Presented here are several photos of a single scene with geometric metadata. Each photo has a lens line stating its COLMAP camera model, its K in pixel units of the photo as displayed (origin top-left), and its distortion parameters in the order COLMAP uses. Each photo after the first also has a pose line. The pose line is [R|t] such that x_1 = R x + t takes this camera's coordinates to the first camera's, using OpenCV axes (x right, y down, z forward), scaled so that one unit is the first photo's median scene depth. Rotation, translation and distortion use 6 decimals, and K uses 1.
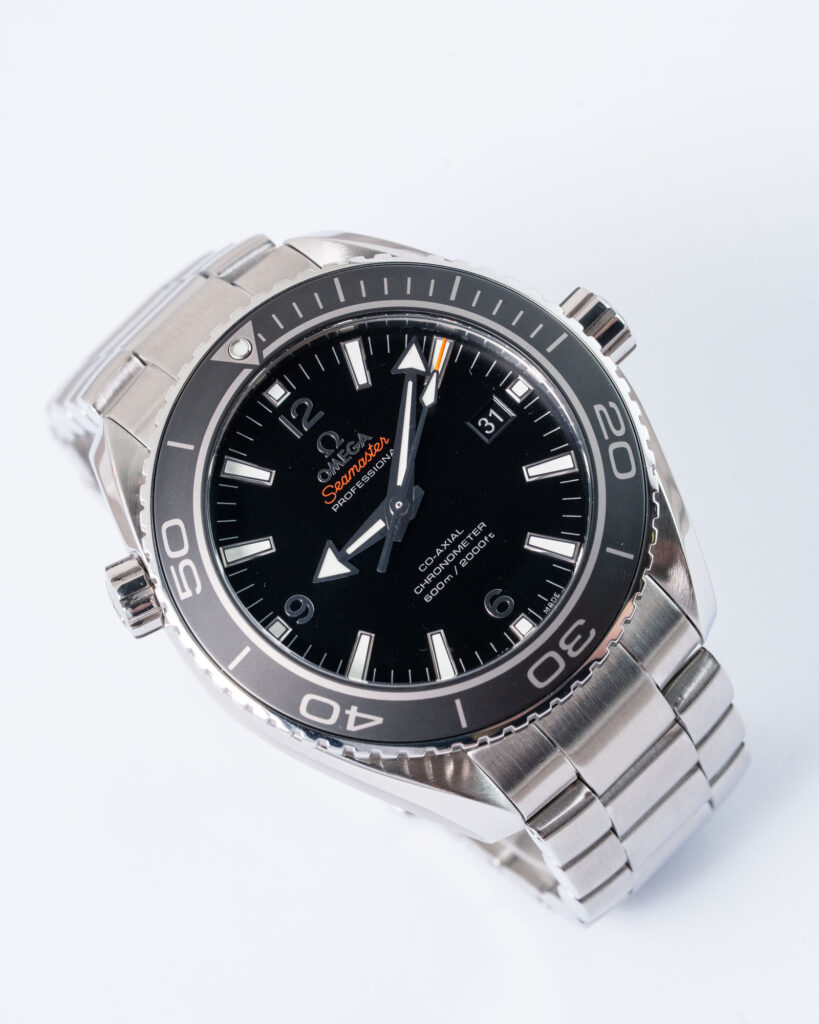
lens RADIAL K [[5029.3, 0, 409.5], [0, 5029.3, 512.0], [0, 0, 1]] dist [-0.277461, 0.666464]
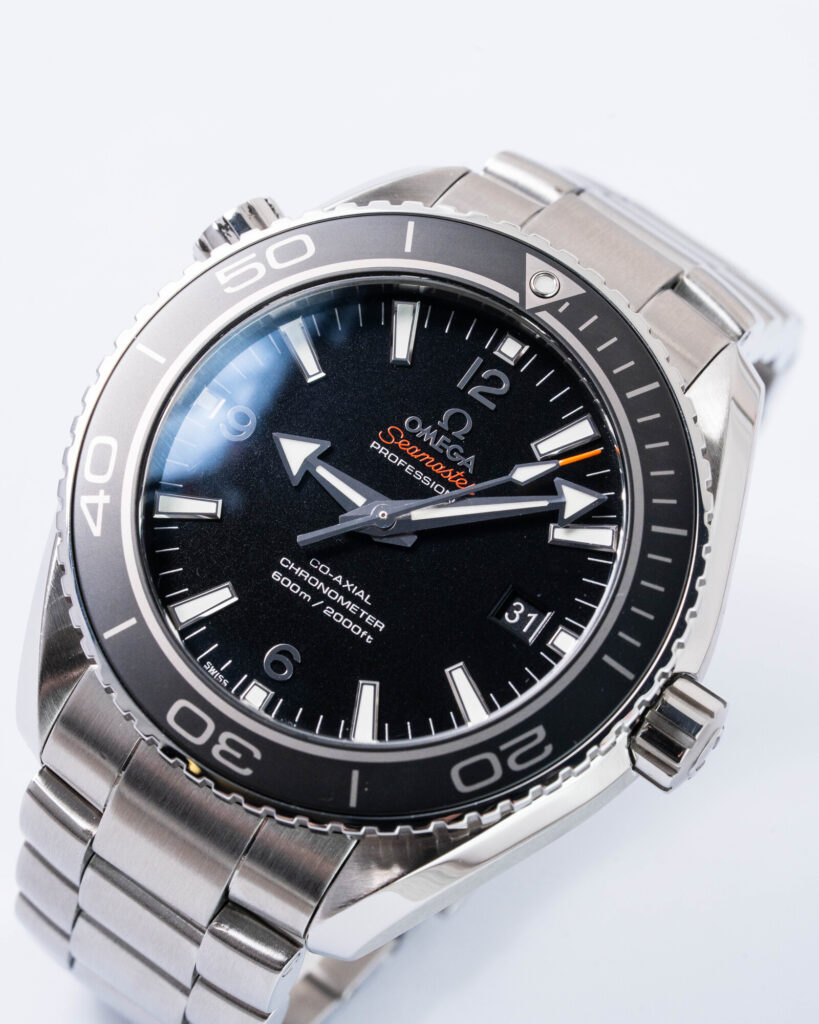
lens RADIAL K [[5029.3, 0, 409.5], [0, 5029.3, 512.0], [0, 0, 1]] dist [-0.277461, 0.666464]
pose [[0.155095, 0.949250, -0.273624, 0.213134], [-0.944471, 0.223695, 0.240695, -0.194568], [0.289689, 0.221100, 0.931233, 0.267218]]
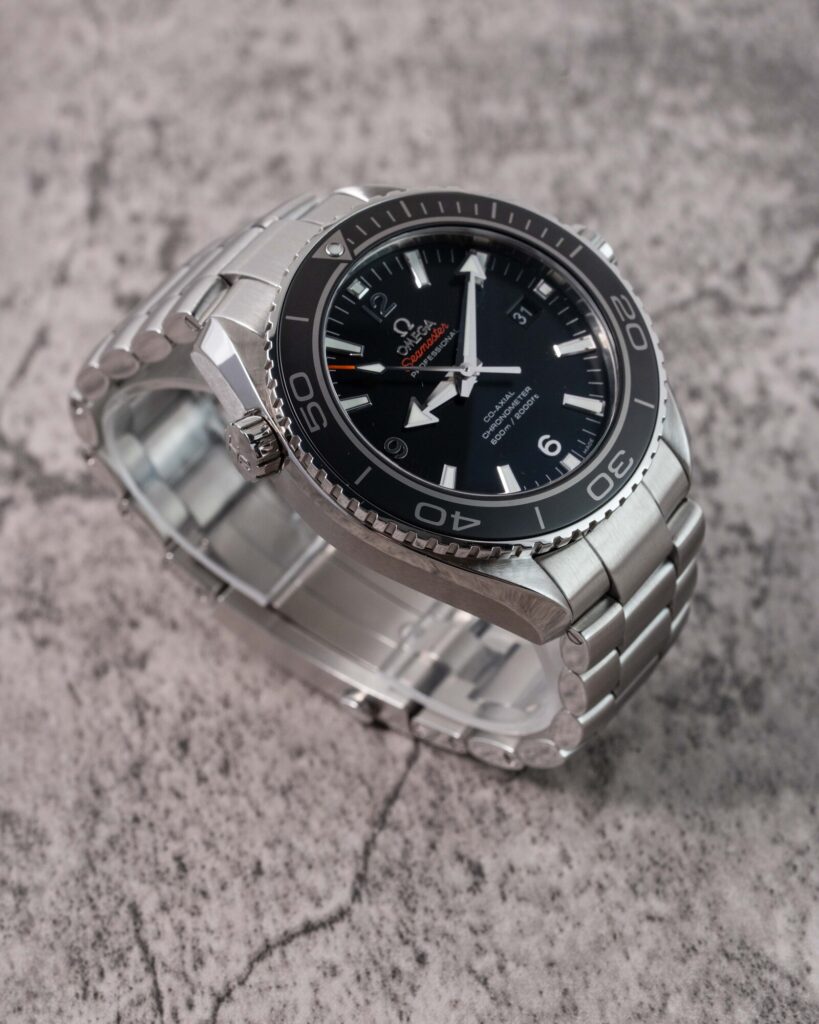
lens RADIAL K [[5029.3, 0, 409.5], [0, 5029.3, 512.0], [0, 0, 1]] dist [-0.277461, 0.666464]
pose [[0.961572, 0.011680, 0.274304, -0.358501], [0.047125, 0.977246, -0.206807, 0.291234], [-0.270478, 0.211787, 0.939142, -0.164959]]
